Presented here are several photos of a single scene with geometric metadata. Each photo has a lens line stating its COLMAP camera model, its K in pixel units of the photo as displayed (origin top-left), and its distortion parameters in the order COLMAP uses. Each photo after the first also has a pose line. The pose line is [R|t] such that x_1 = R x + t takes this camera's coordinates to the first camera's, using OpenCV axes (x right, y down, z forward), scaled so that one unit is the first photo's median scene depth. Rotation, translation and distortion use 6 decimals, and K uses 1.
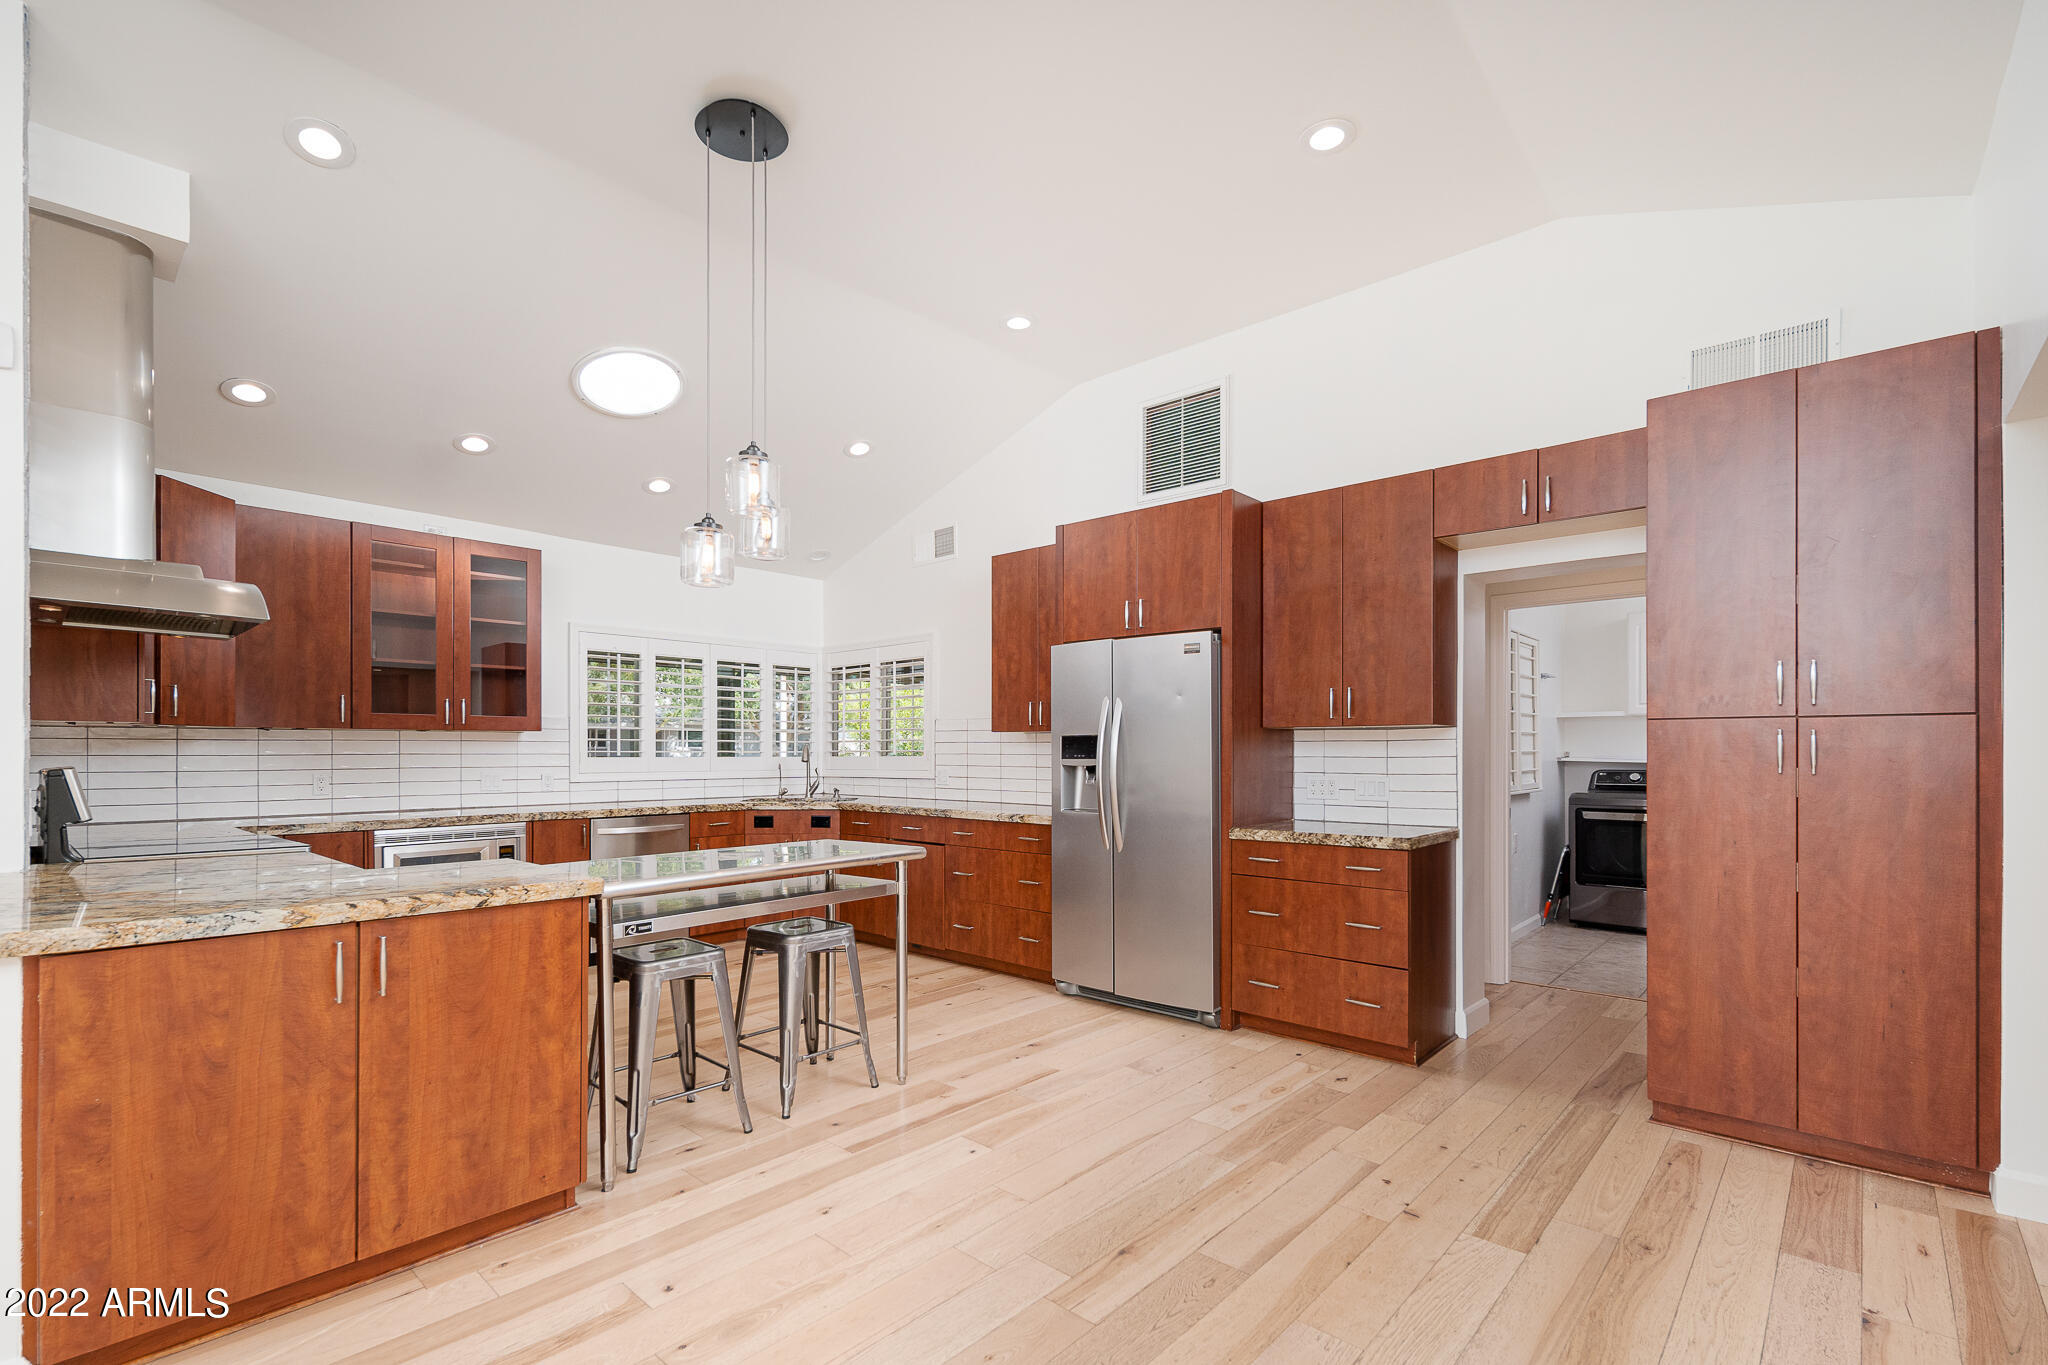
lens RADIAL K [[900.7, 0, 1024.0], [0, 900.7, 752.5], [0, 0, 1]] dist [0.001289, -0.000034]
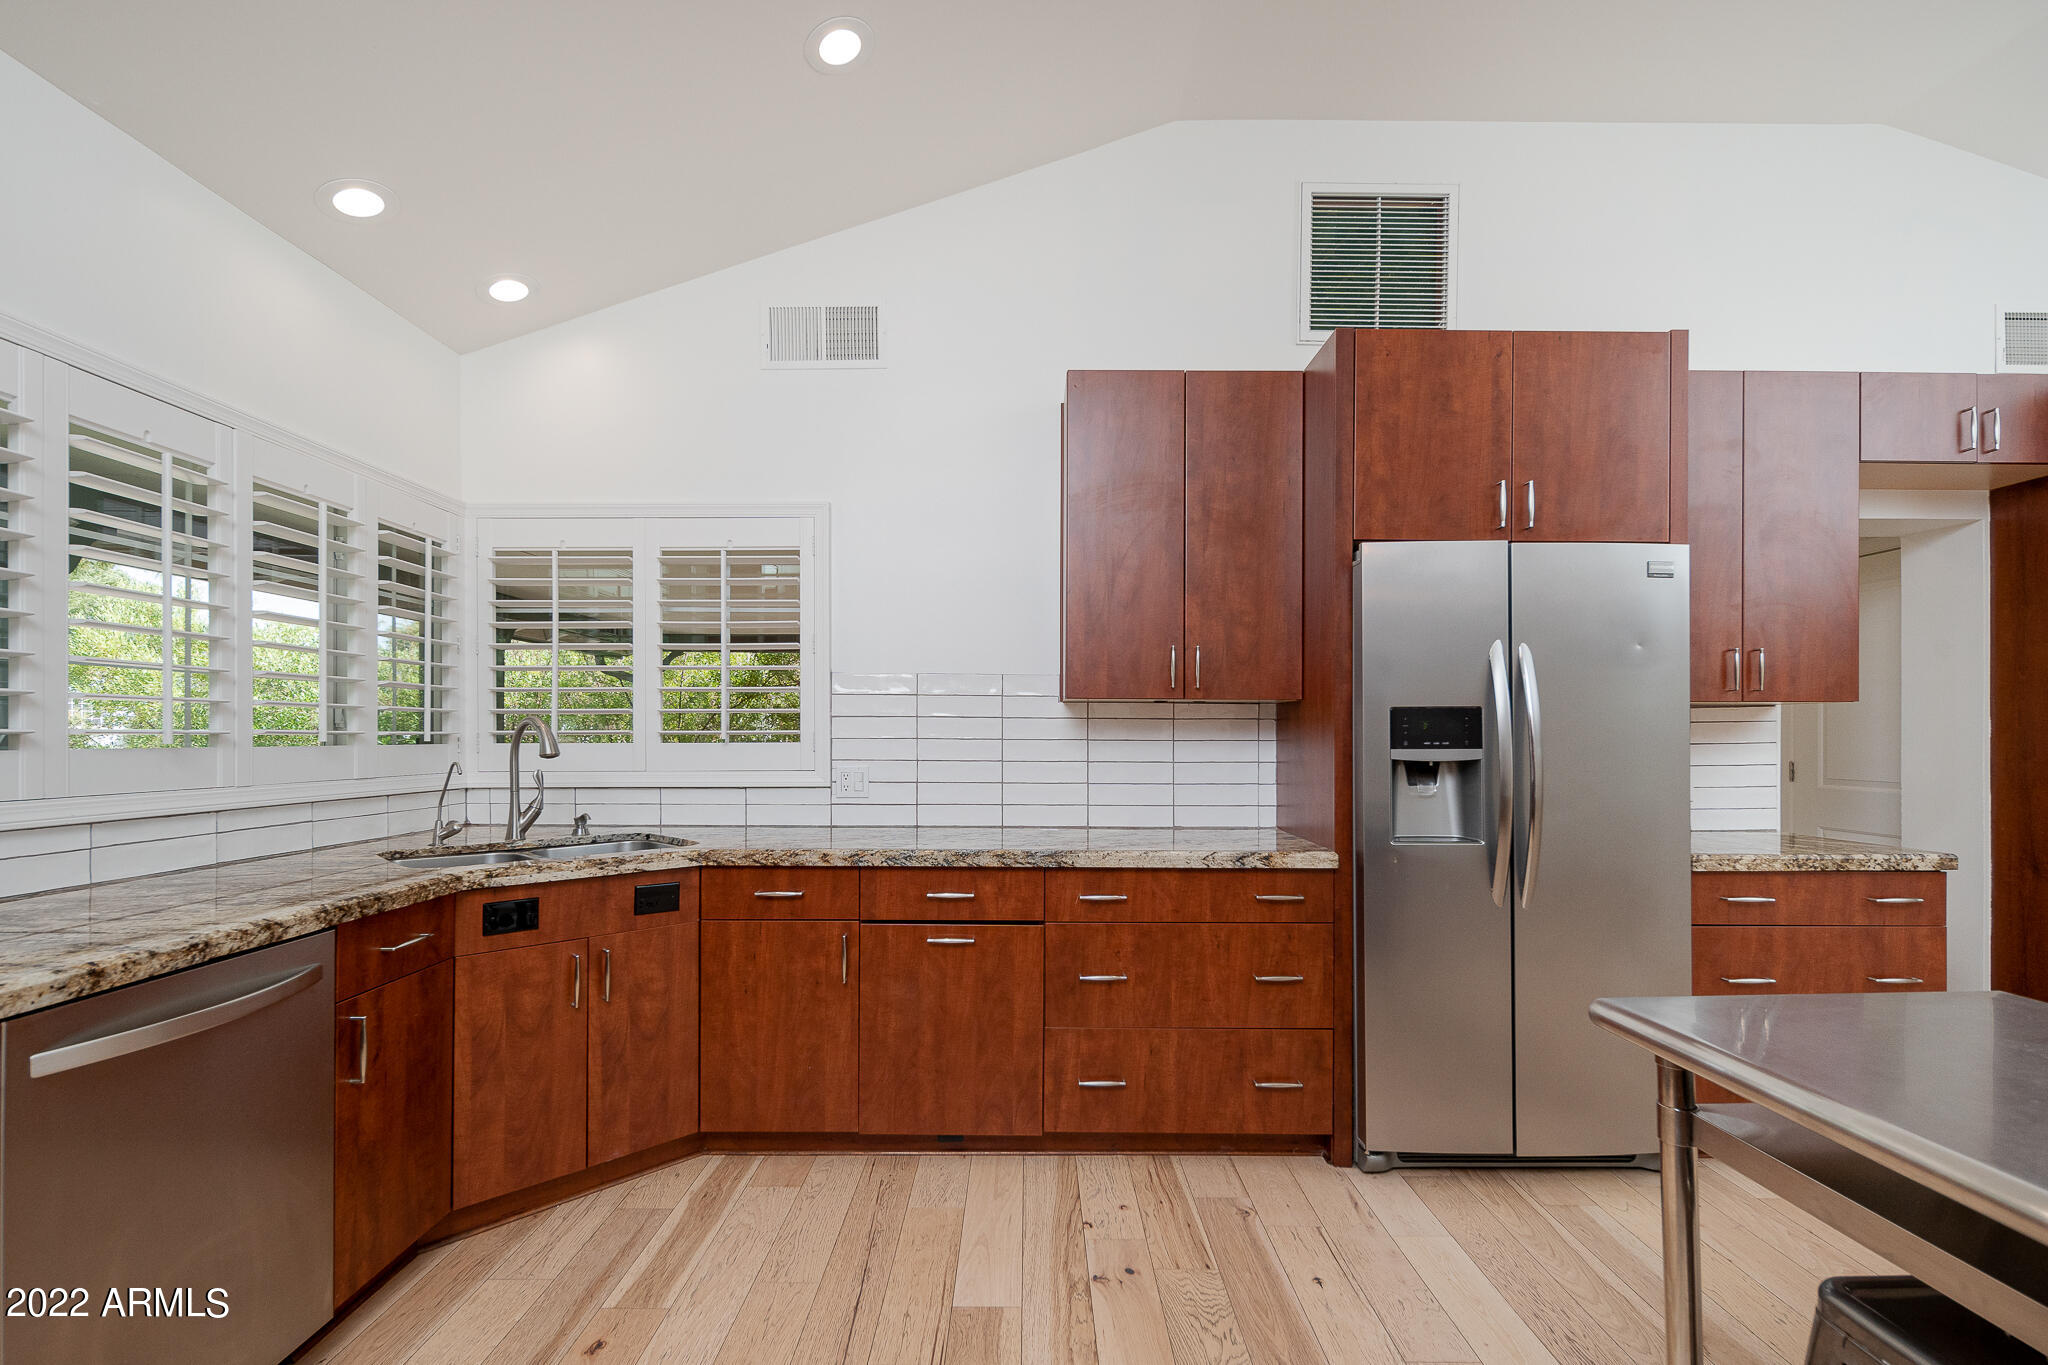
lens RADIAL K [[900.7, 0, 1022.0], [0, 900.7, 735.6], [0, 0, 1]] dist [0.001289, -0.000034]
pose [[0.745038, 0.002045, 0.667019, -0.457199], [-0.003259, 0.999995, 0.000575, -0.000591], [-0.667014, -0.002602, 0.745041, 0.684652]]
